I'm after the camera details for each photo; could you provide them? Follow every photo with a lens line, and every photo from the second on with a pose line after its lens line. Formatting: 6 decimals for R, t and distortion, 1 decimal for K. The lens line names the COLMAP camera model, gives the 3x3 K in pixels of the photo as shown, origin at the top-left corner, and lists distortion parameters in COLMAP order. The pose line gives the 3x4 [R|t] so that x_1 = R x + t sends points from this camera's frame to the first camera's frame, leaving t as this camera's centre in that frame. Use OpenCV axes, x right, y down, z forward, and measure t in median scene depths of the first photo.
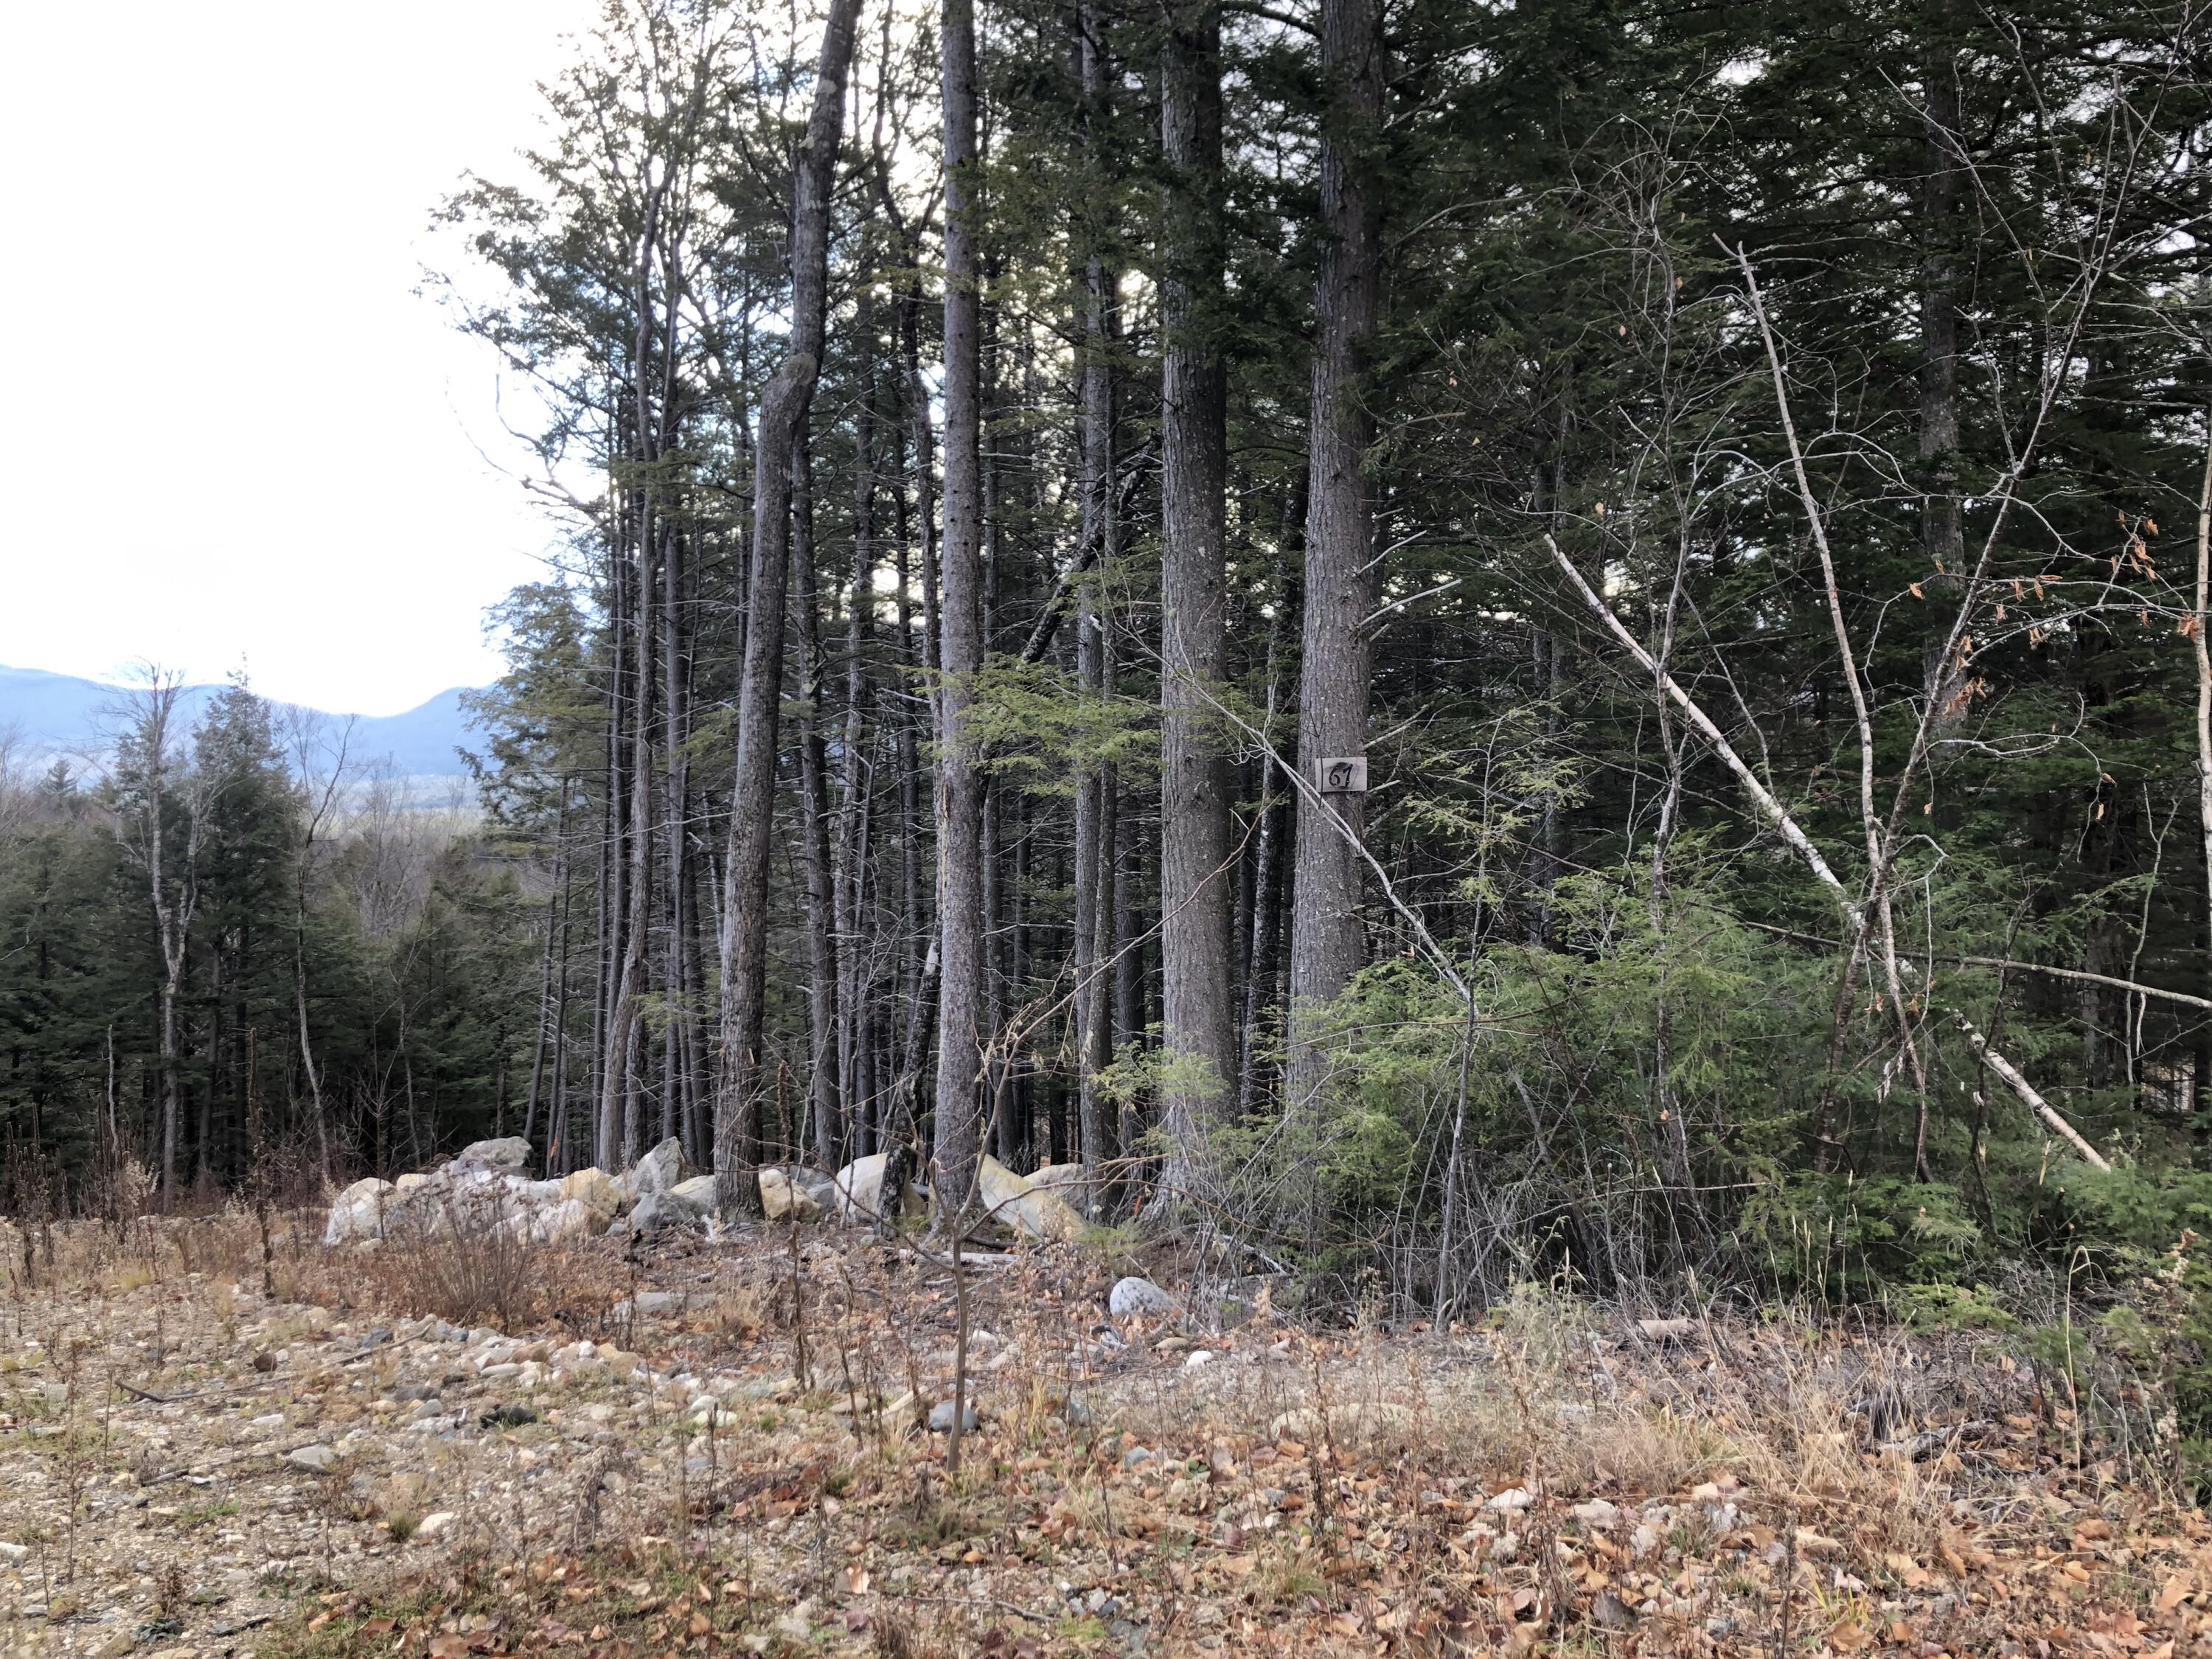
lens RADIAL K [[1790.8, 0, 1094.8], [0, 1790.8, 815.5], [0, 0, 1]] dist [0.037700, -0.050446]
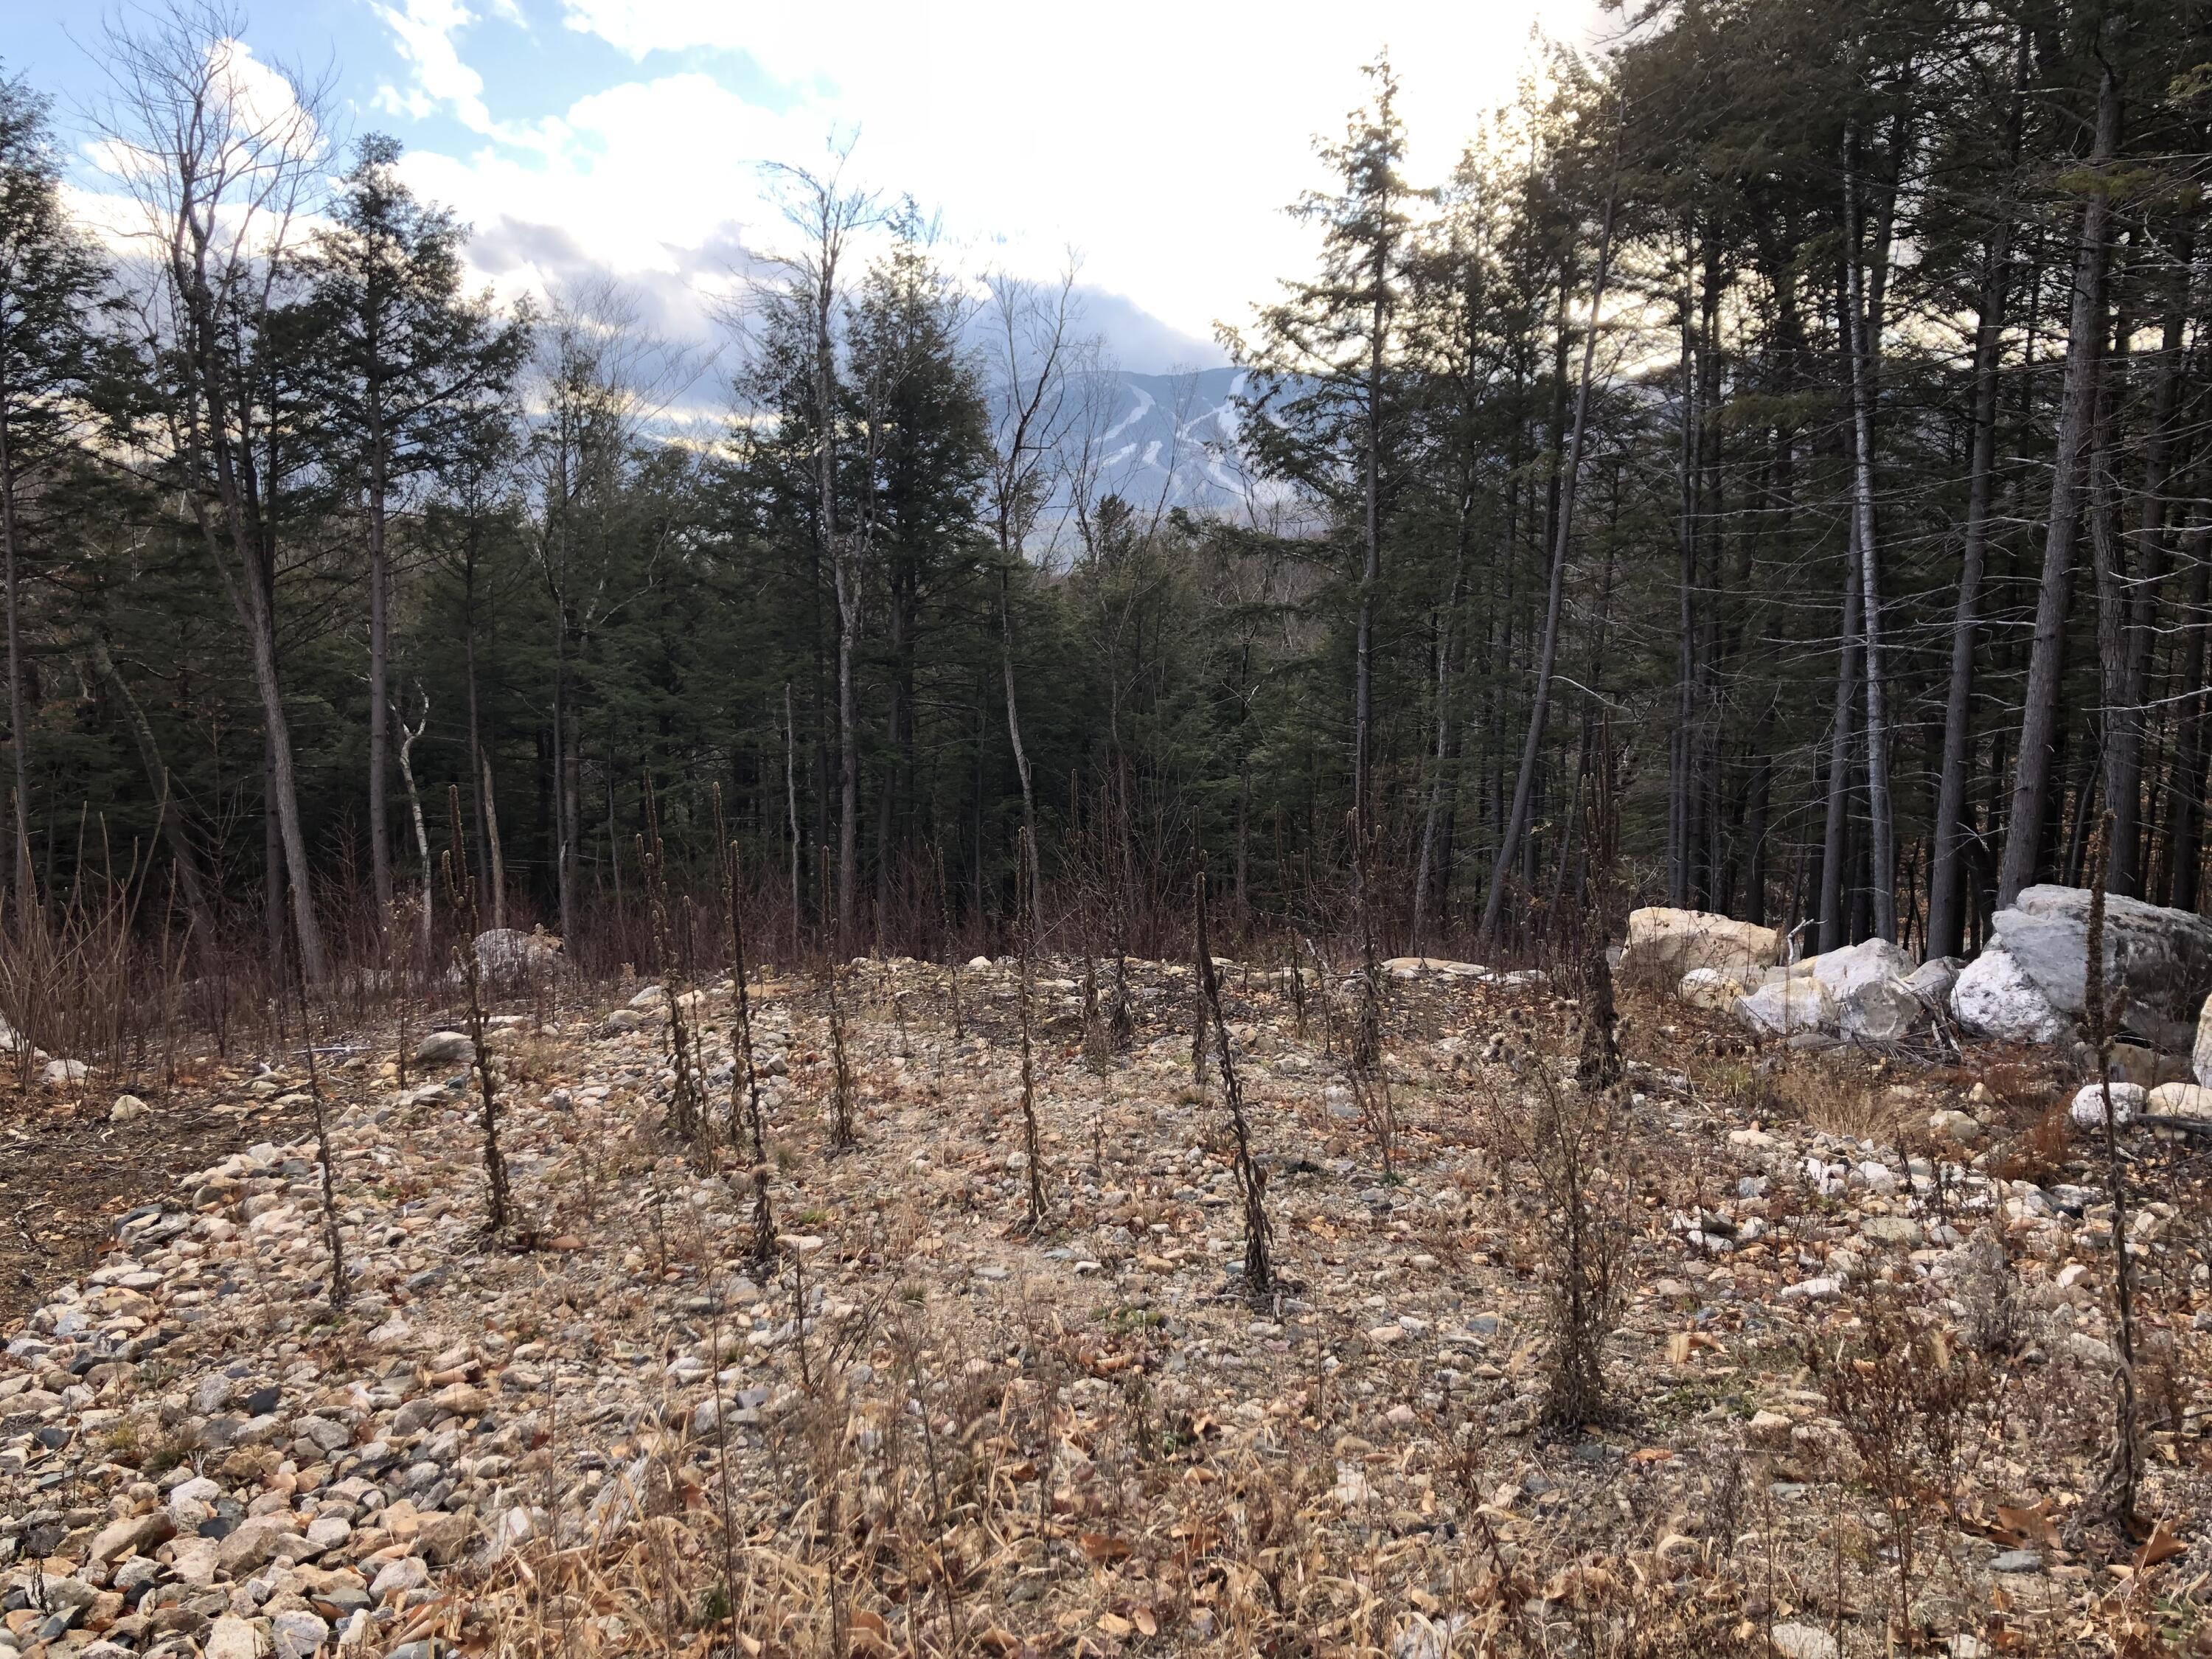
lens RADIAL K [[1790.8, 0, 1097.0], [0, 1790.8, 824.4], [0, 0, 1]] dist [0.037700, -0.050446]
pose [[0.979753, 0.045653, -0.194935, -0.835846], [-0.018385, 0.990057, 0.139463, 0.207401], [0.199364, -0.133055, 0.970850, 0.921636]]
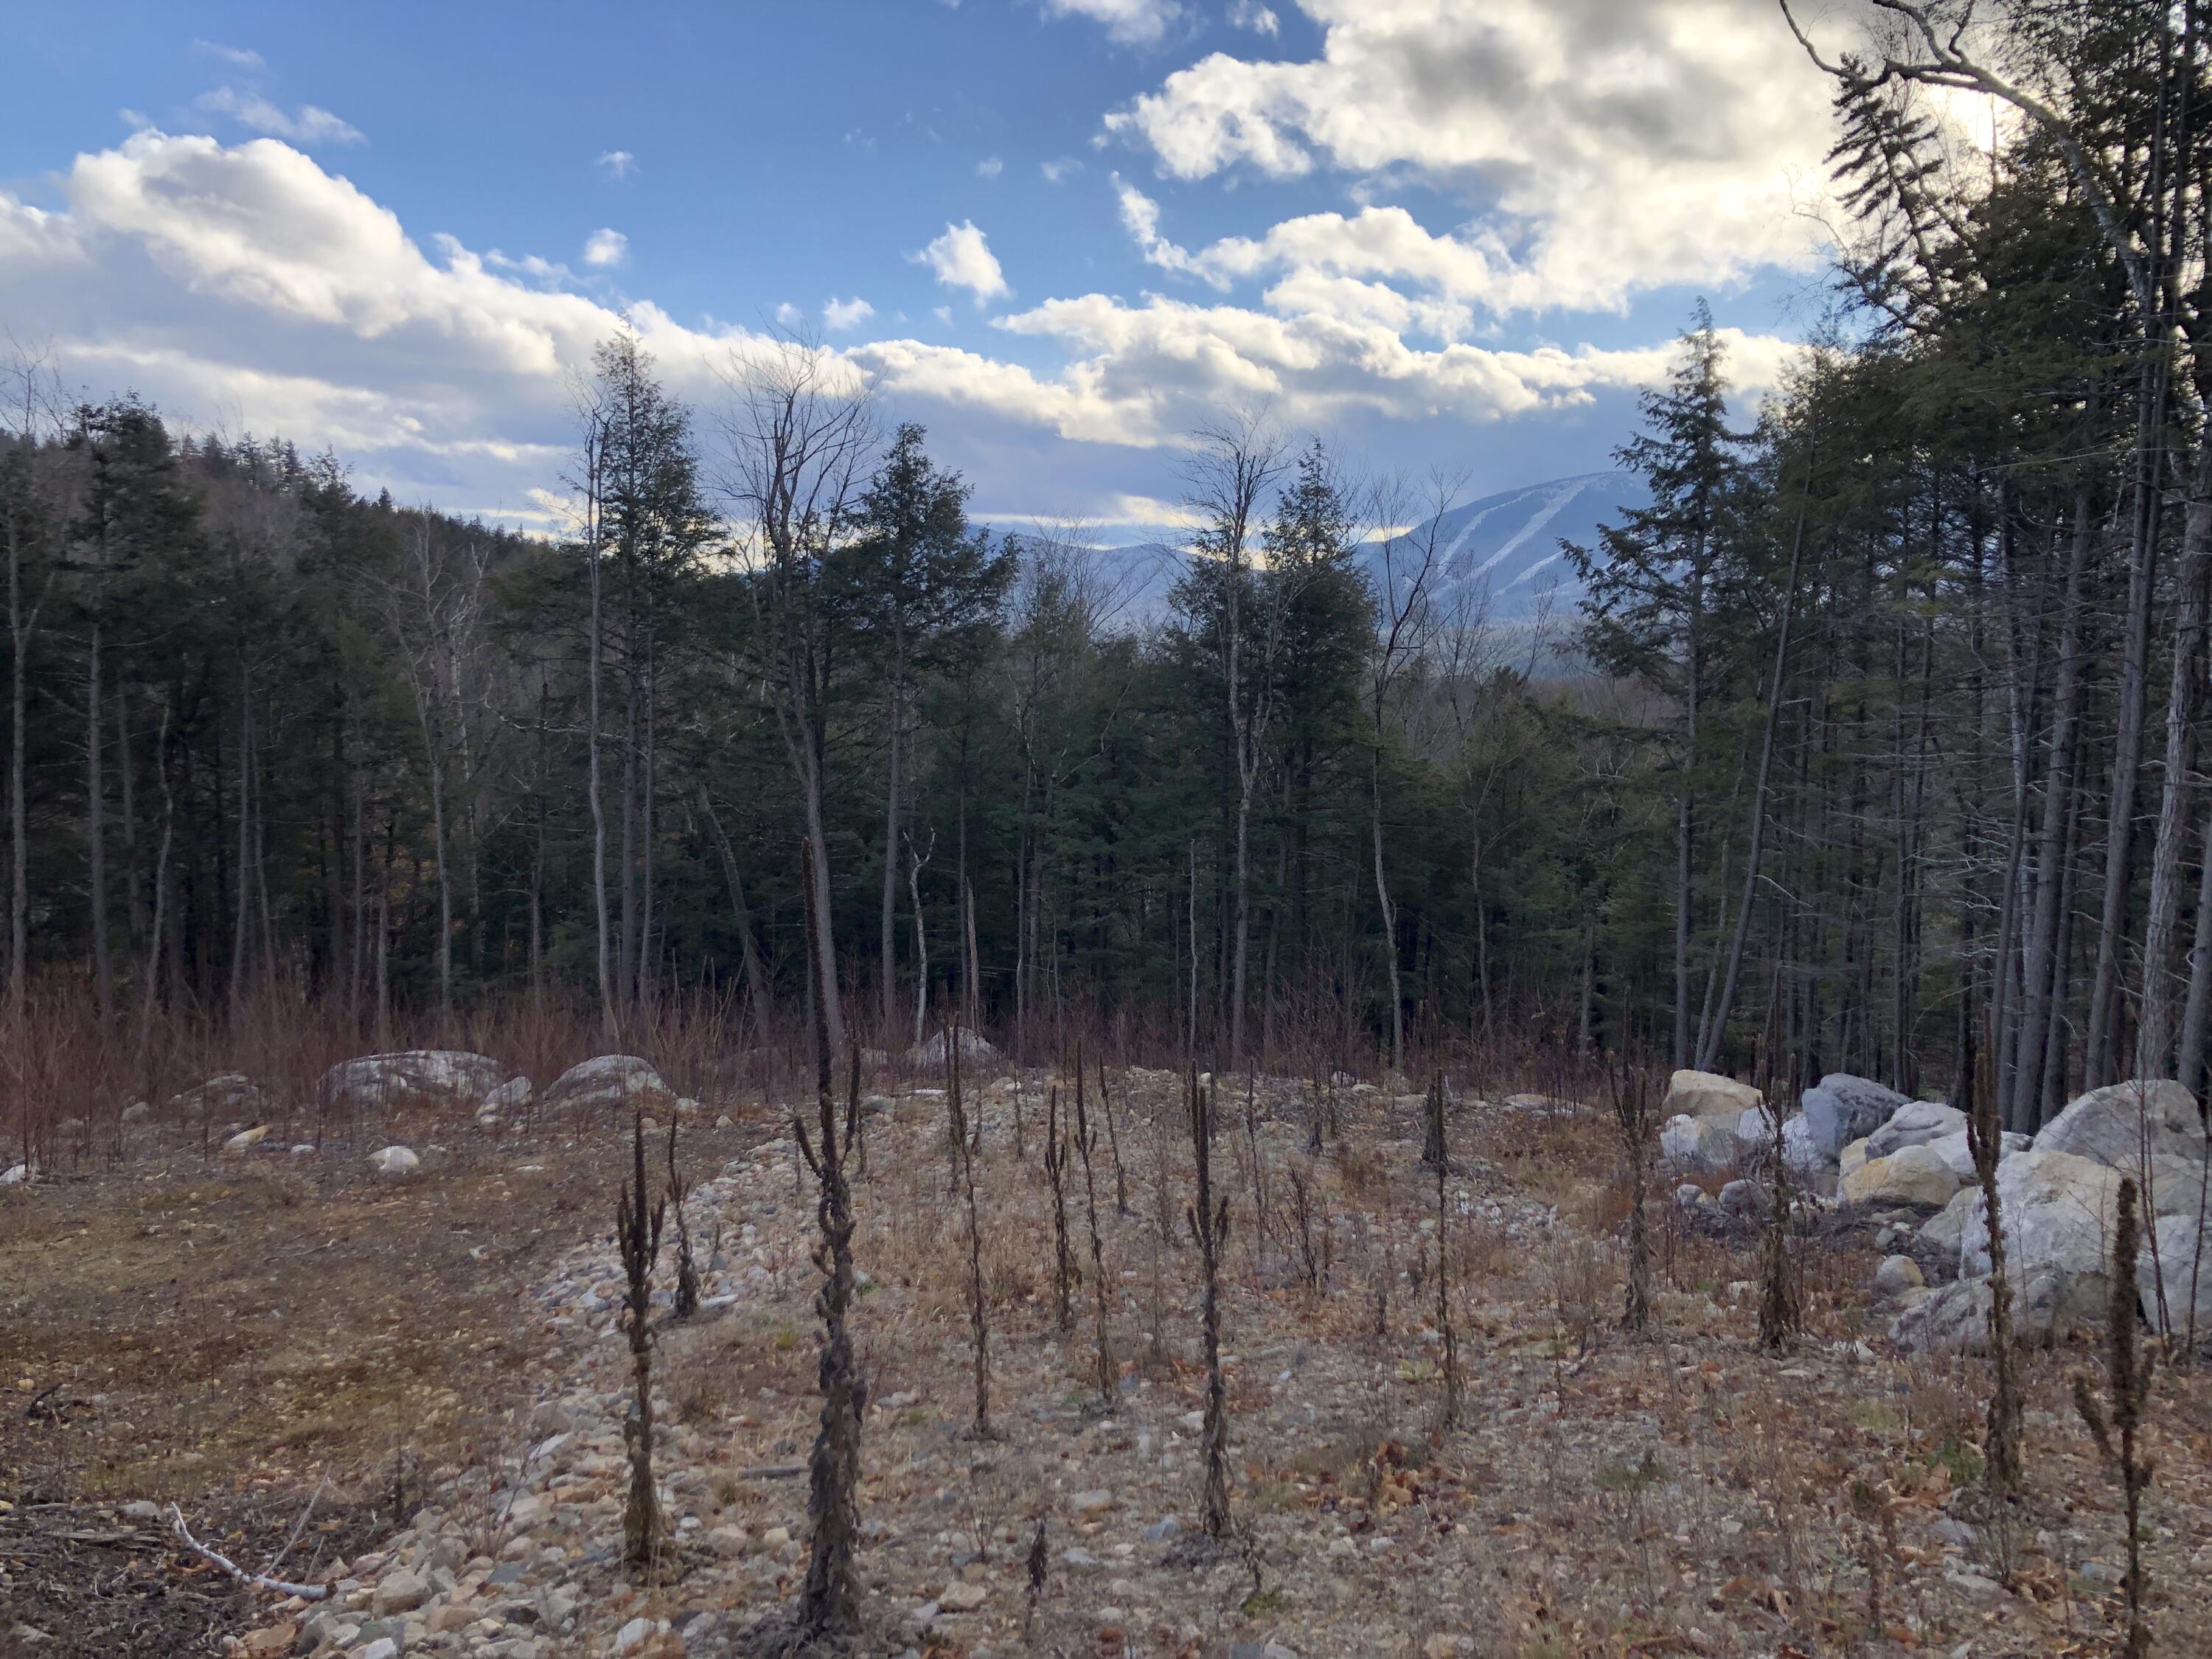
lens RADIAL K [[1790.8, 0, 1108.9], [0, 1790.8, 820.8], [0, 0, 1]] dist [0.037700, -0.050446]
pose [[0.888756, 0.061338, -0.454259, -0.505614], [-0.023679, 0.995827, 0.088137, 0.078761], [0.457769, -0.067577, 0.886499, 0.500153]]
